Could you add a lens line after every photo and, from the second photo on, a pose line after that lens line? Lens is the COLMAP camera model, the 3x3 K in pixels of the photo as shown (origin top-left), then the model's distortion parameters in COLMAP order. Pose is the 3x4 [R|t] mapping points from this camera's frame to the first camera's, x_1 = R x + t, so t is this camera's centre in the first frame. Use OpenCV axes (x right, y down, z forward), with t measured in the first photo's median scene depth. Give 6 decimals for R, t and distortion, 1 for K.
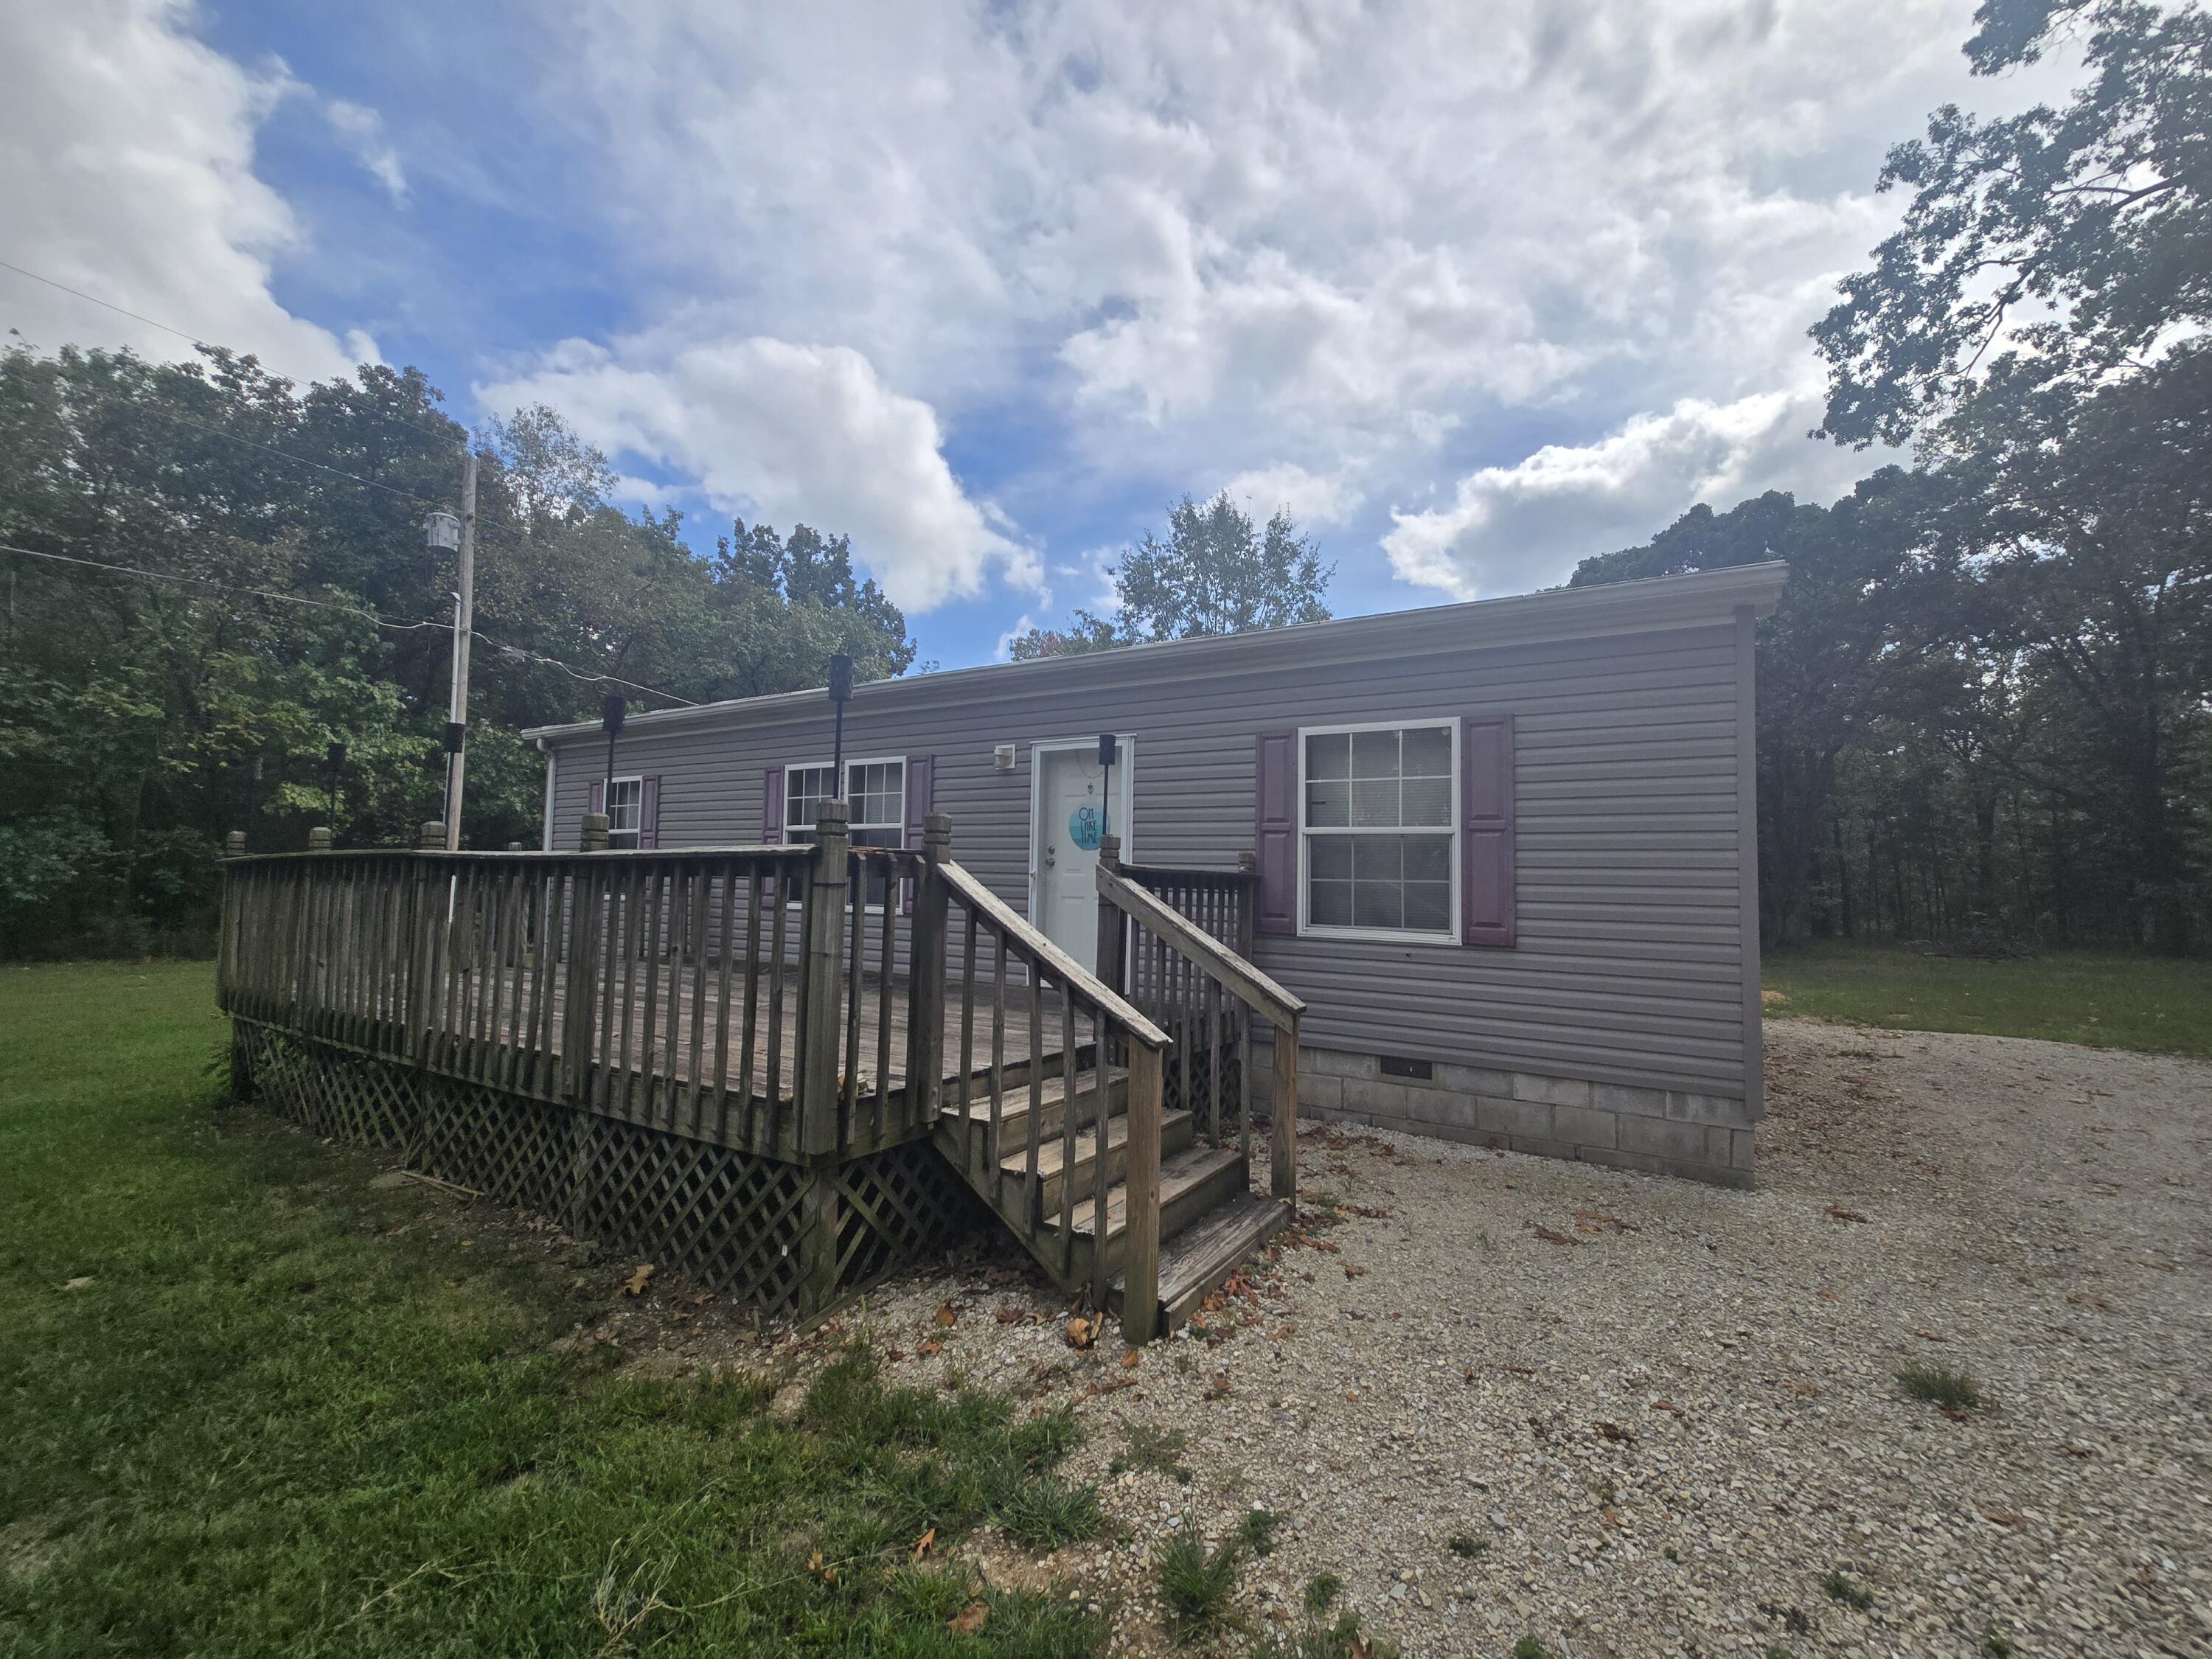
lens RADIAL K [[908.2, 0, 1107.7], [0, 908.2, 817.3], [0, 0, 1]] dist [-0.002863, 0.001503]
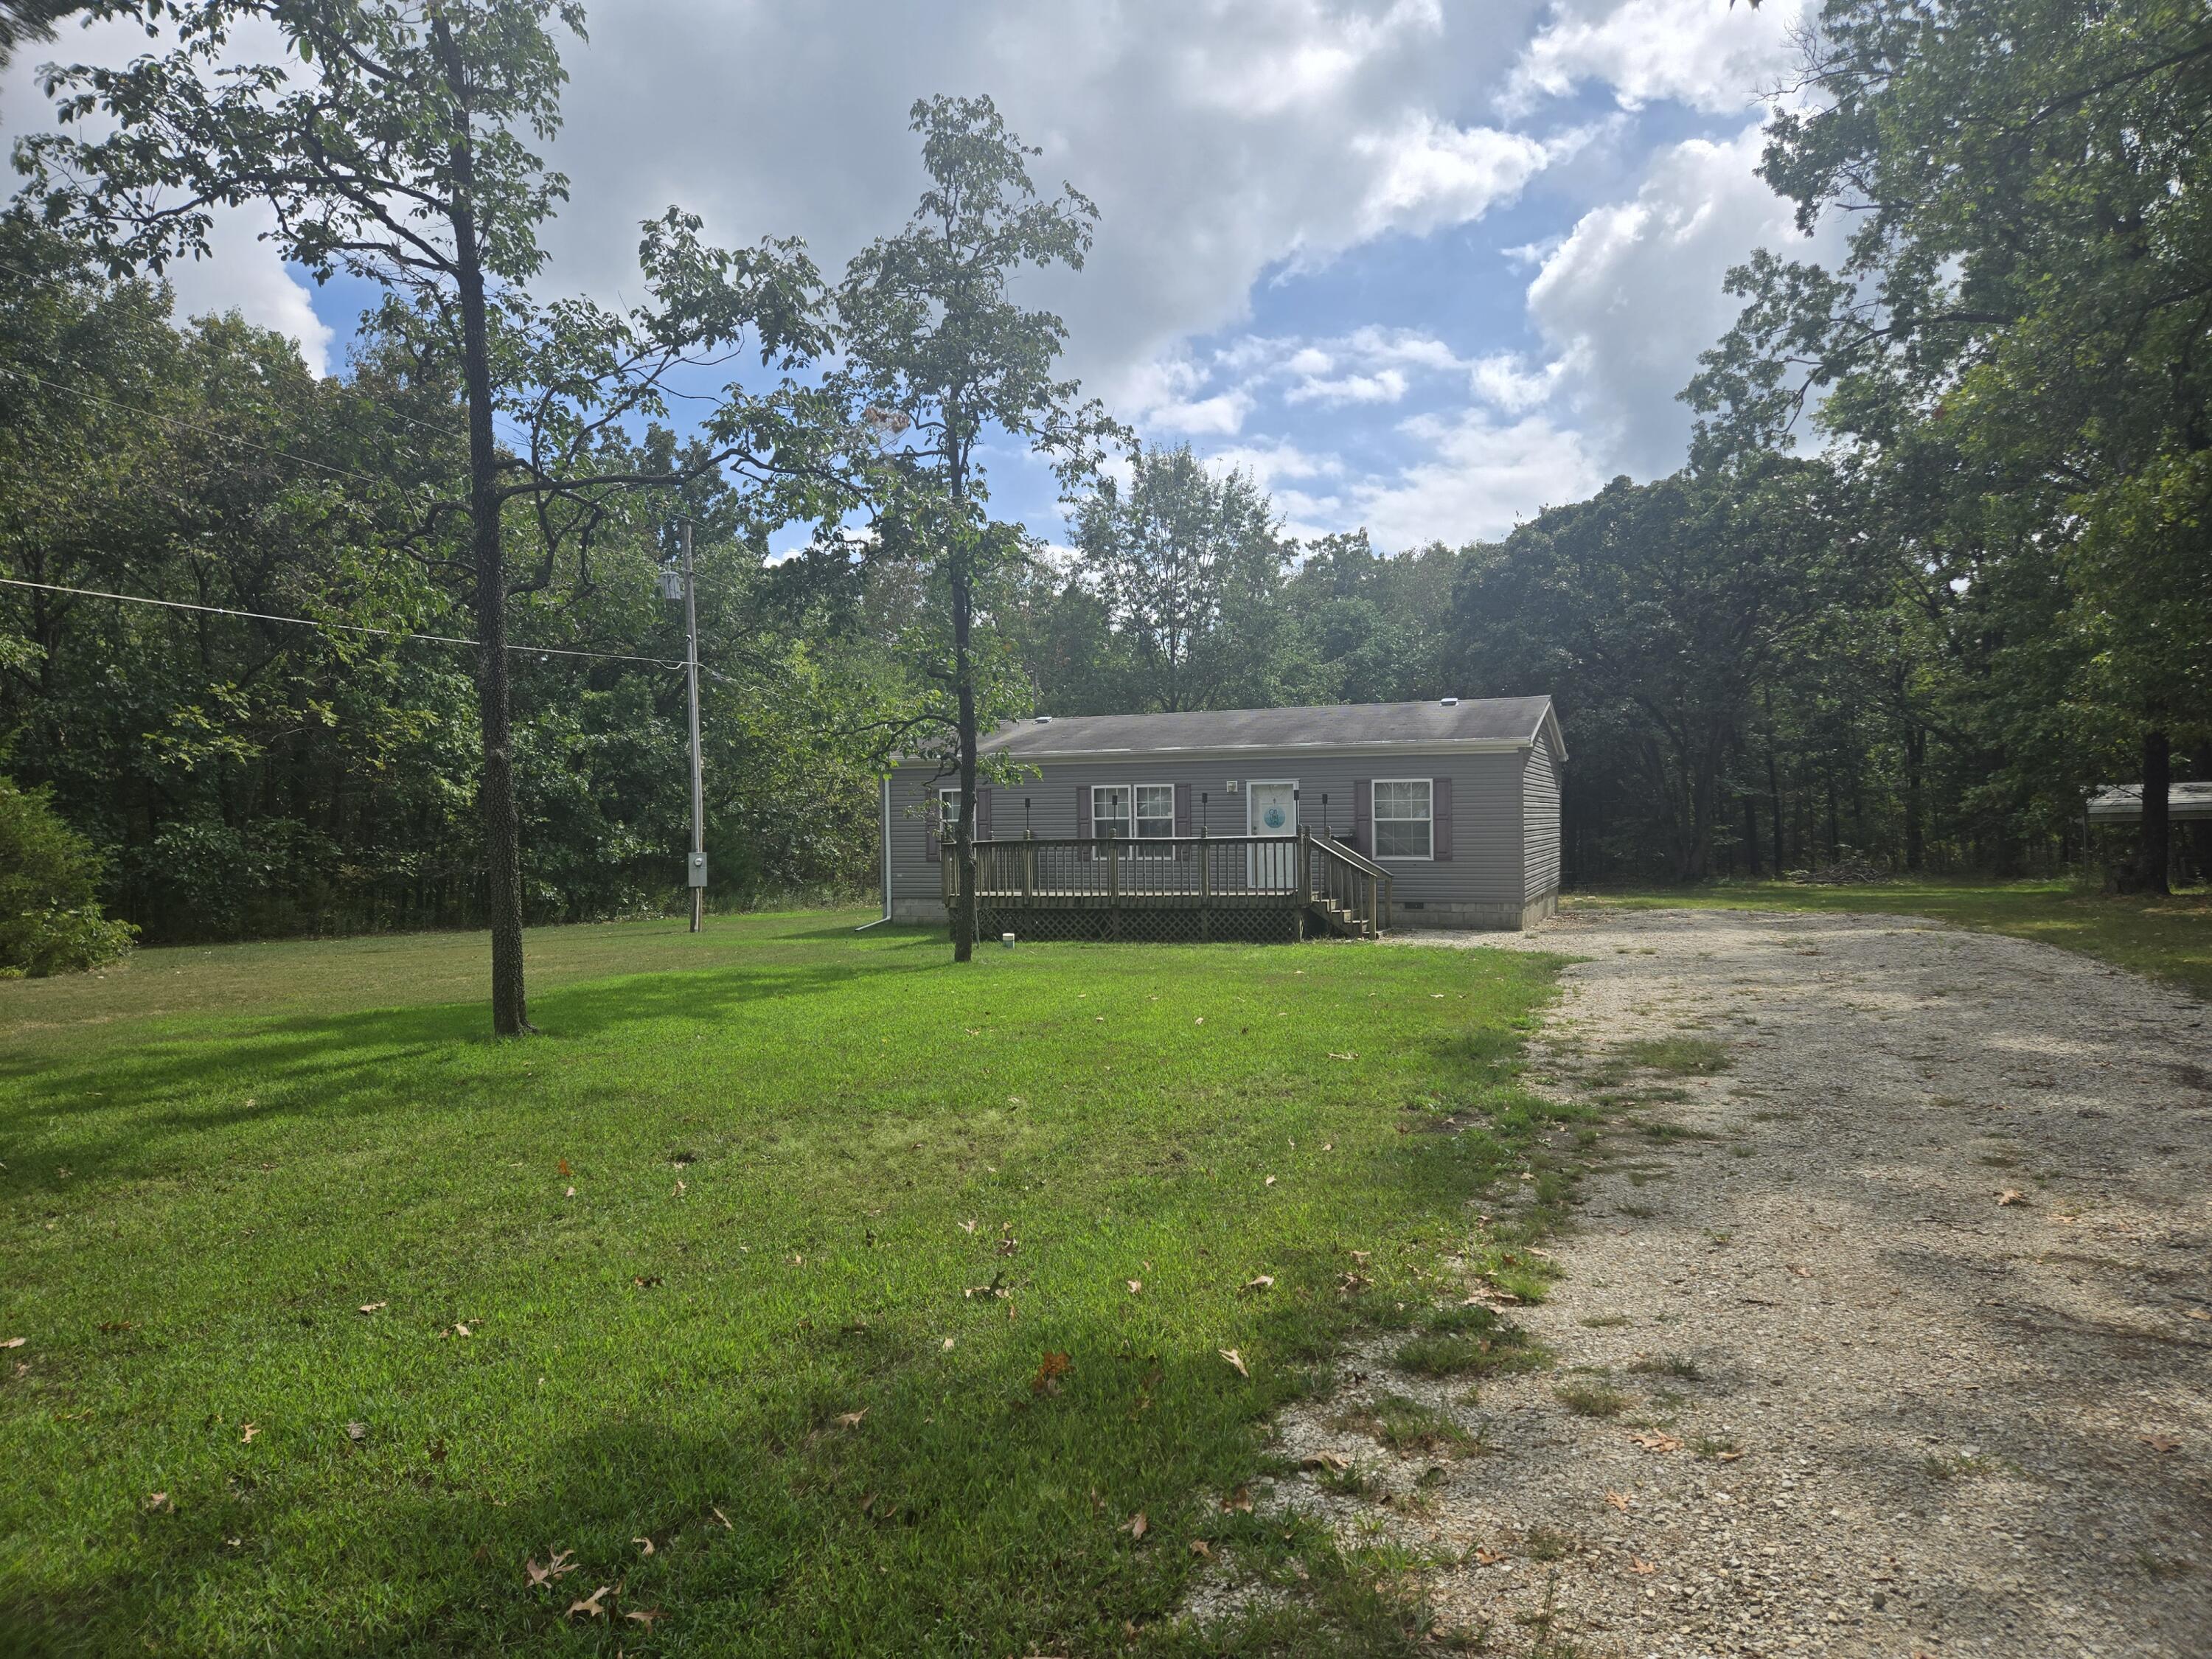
lens RADIAL K [[1481.9, 0, 1105.2], [0, 1481.9, 835.1], [0, 0, 1]] dist [0.002367, 0.000715]
pose [[0.984549, -0.031107, 0.172323, -0.476964], [0.020249, 0.997718, 0.064410, -0.085689], [-0.173934, -0.059926, 0.982932, -1.134466]]
